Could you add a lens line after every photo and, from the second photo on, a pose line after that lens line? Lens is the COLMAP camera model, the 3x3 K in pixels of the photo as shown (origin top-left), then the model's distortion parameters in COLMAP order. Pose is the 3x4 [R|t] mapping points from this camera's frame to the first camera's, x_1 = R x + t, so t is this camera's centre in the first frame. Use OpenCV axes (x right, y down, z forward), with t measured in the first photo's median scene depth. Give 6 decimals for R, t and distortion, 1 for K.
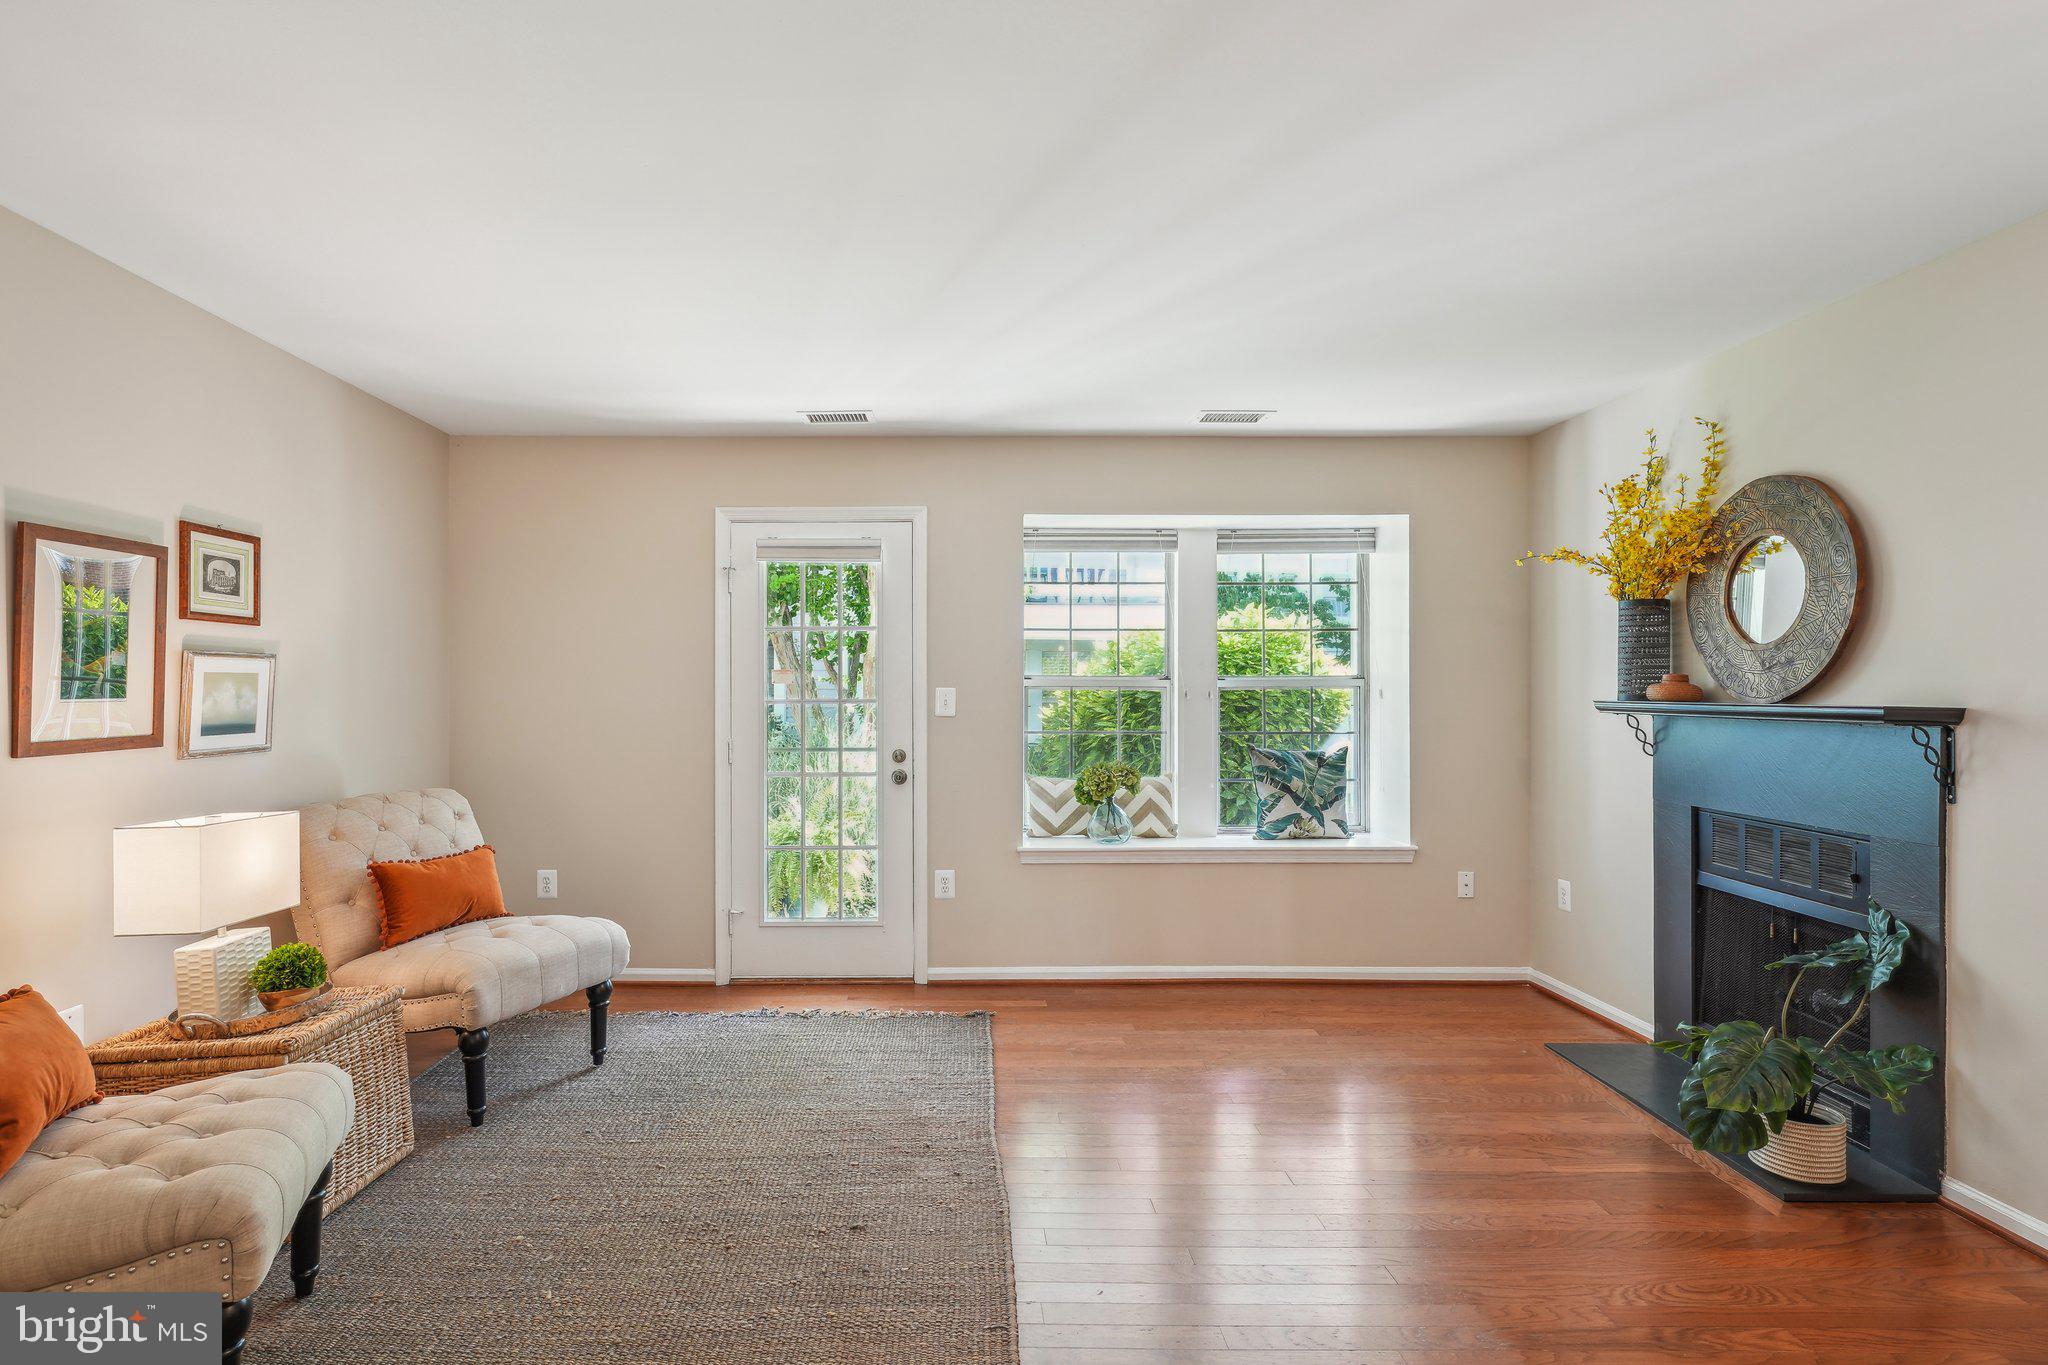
lens RADIAL K [[1031.7, 0, 950.1], [0, 1031.7, 685.6], [0, 0, 1]] dist [-0.000702, -0.000174]
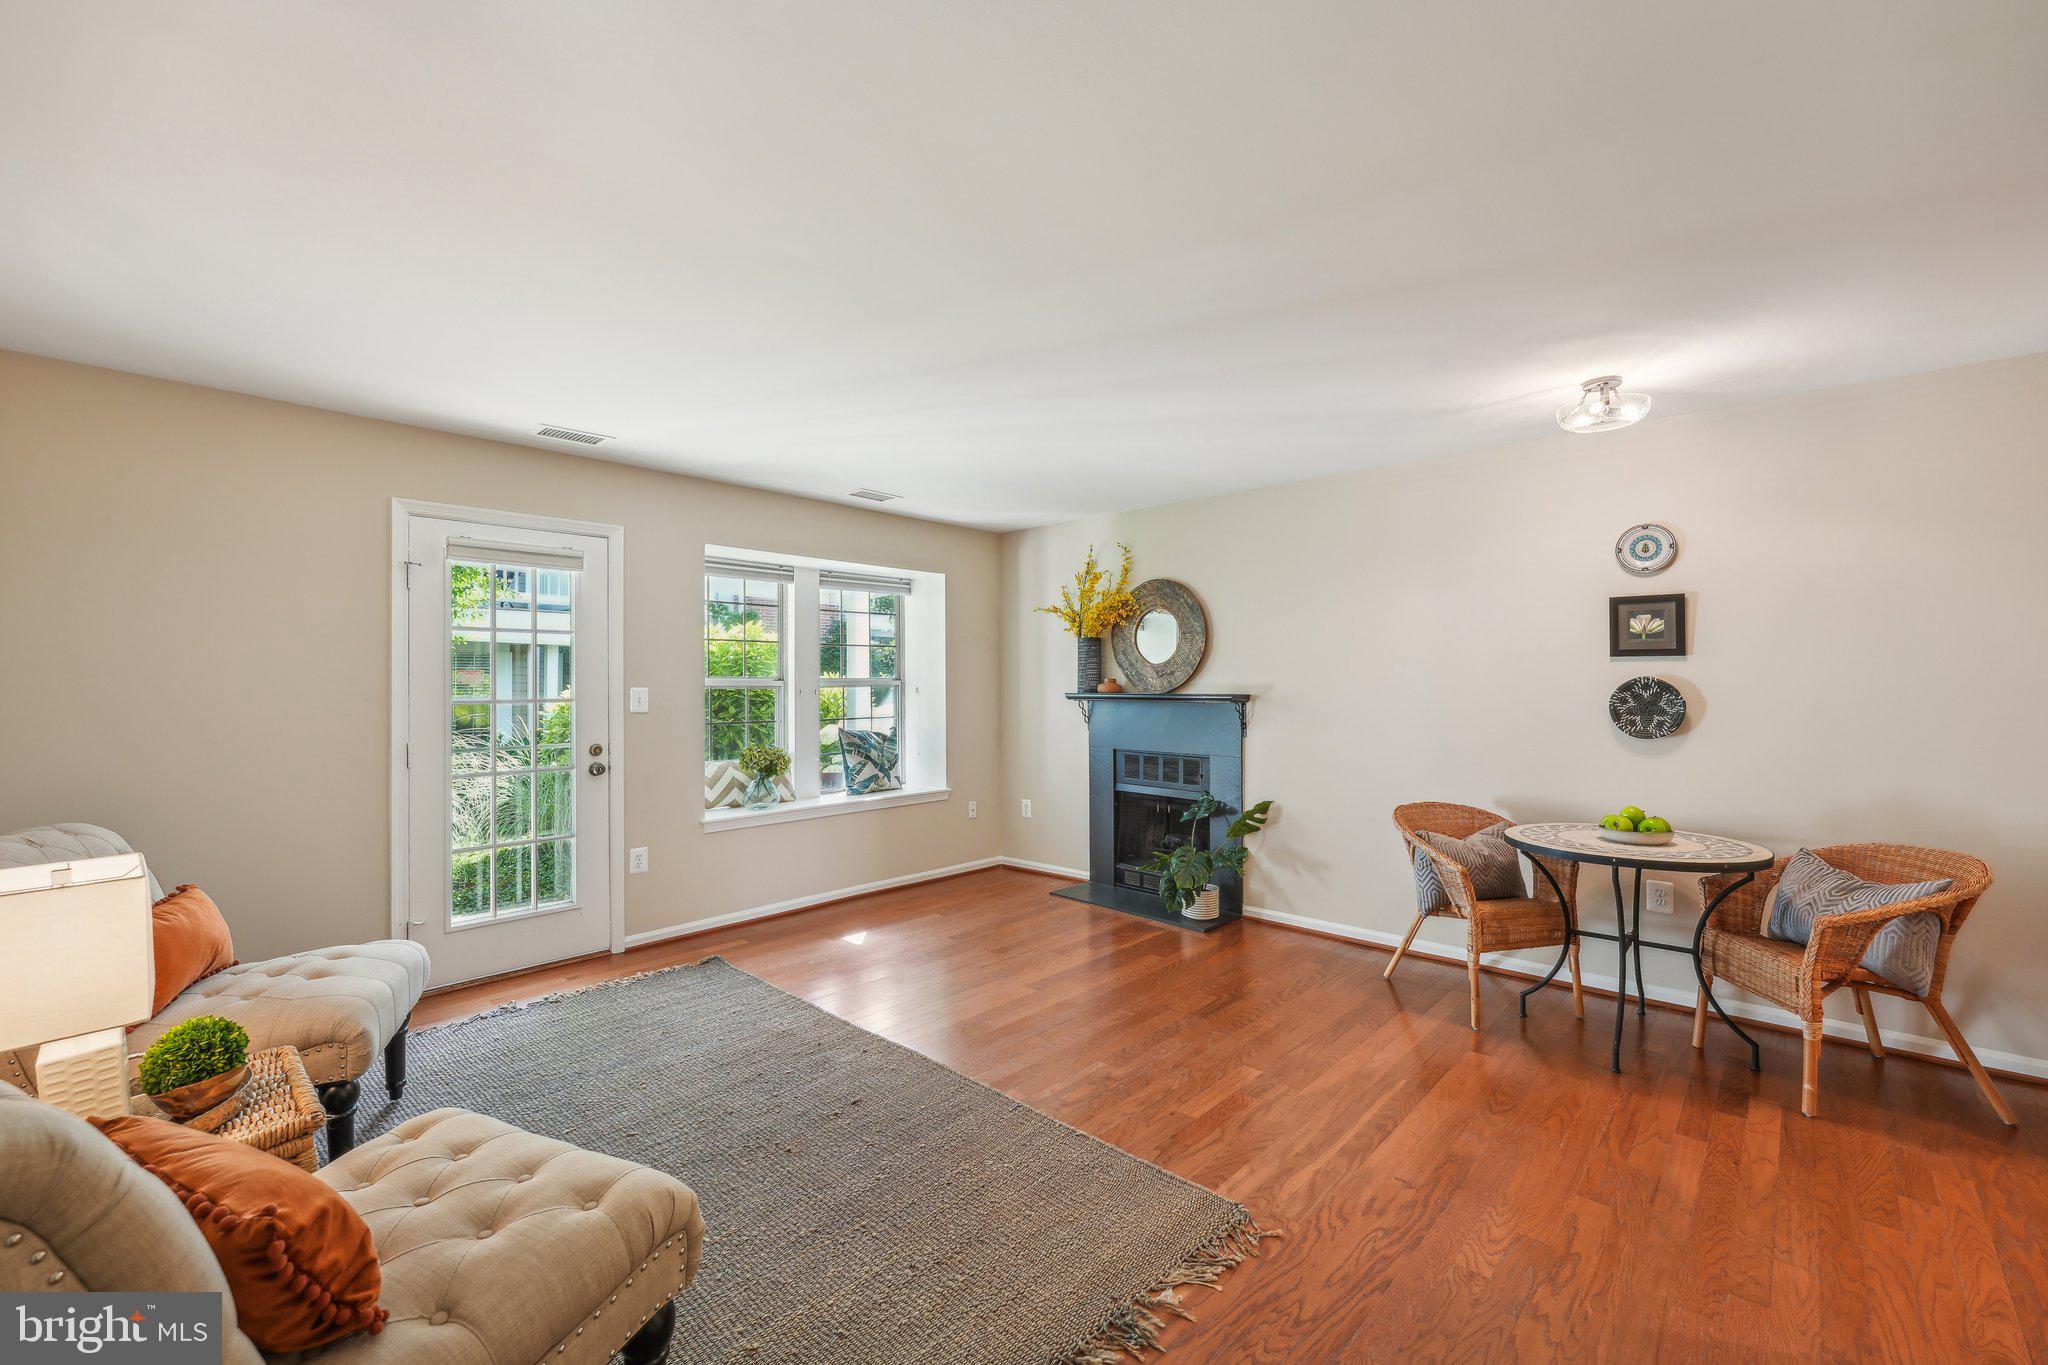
lens RADIAL K [[830.7, 0, 1015.7], [0, 830.7, 676.0], [0, 0, 1]] dist [0.000046, -0.000208]
pose [[0.688604, 0.005862, 0.725114, -0.408351], [0.001691, 0.999952, -0.009690, -0.001154], [-0.725136, 0.007899, 0.688561, 0.071504]]
